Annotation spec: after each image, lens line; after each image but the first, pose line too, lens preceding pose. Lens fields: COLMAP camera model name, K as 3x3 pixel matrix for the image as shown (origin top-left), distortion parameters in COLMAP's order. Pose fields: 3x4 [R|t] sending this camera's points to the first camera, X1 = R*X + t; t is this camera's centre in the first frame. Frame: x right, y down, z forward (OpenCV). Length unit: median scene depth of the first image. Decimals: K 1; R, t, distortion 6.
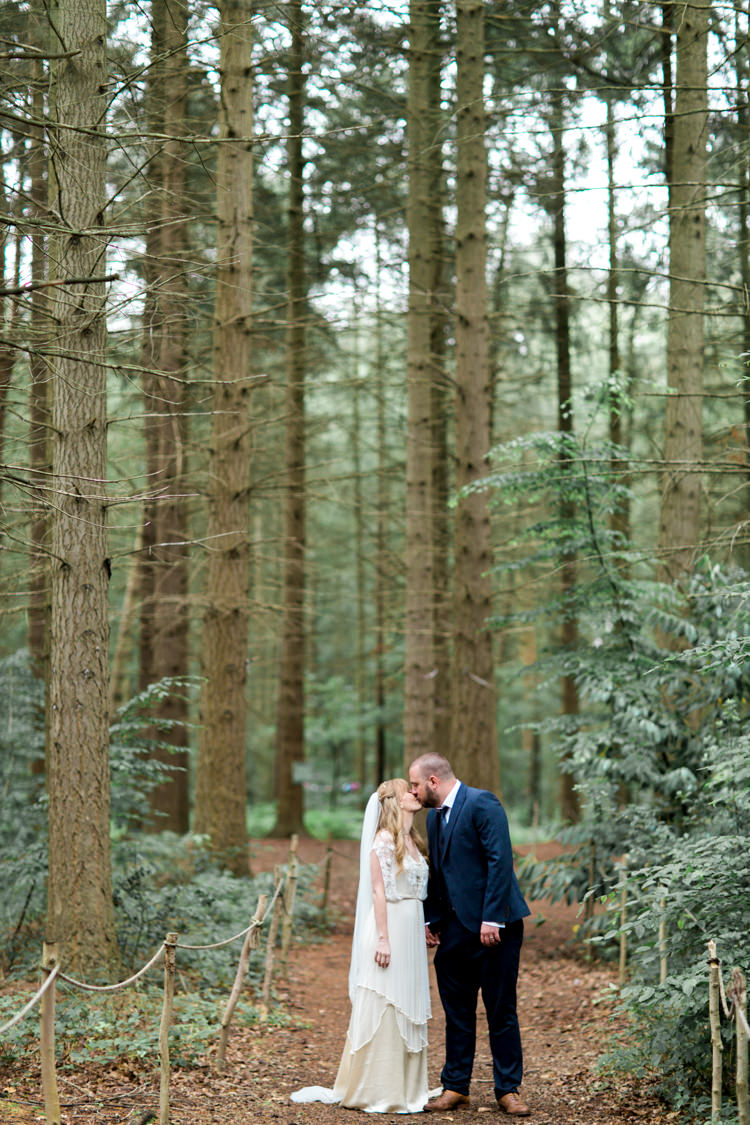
lens RADIAL K [[2640.0, 0, 375.8], [0, 2640.0, 557.1], [0, 0, 1]] dist [-0.048605, 0.000000]
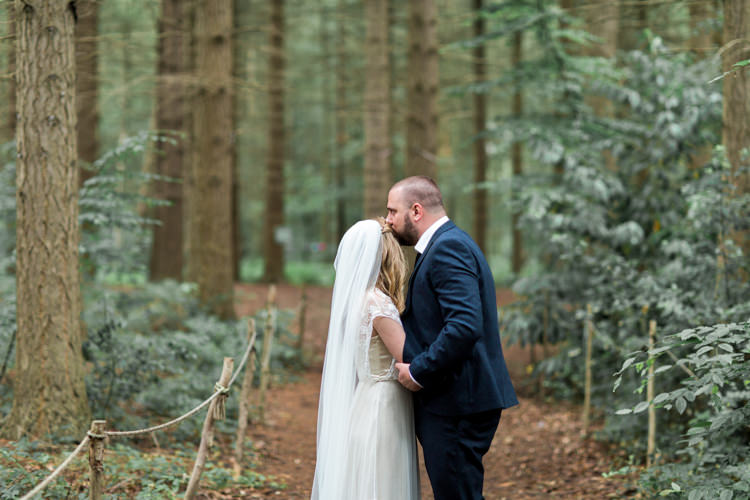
lens RADIAL K [[1760.0, 0, 376.6], [0, 1760.0, 250.5], [0, 0, 1]] dist [-0.048605, 0.000000]
pose [[0.999707, -0.001708, 0.024162, -0.003653], [-0.000427, 0.996114, 0.088077, 0.019190], [-0.024219, -0.088062, 0.995821, 0.195055]]
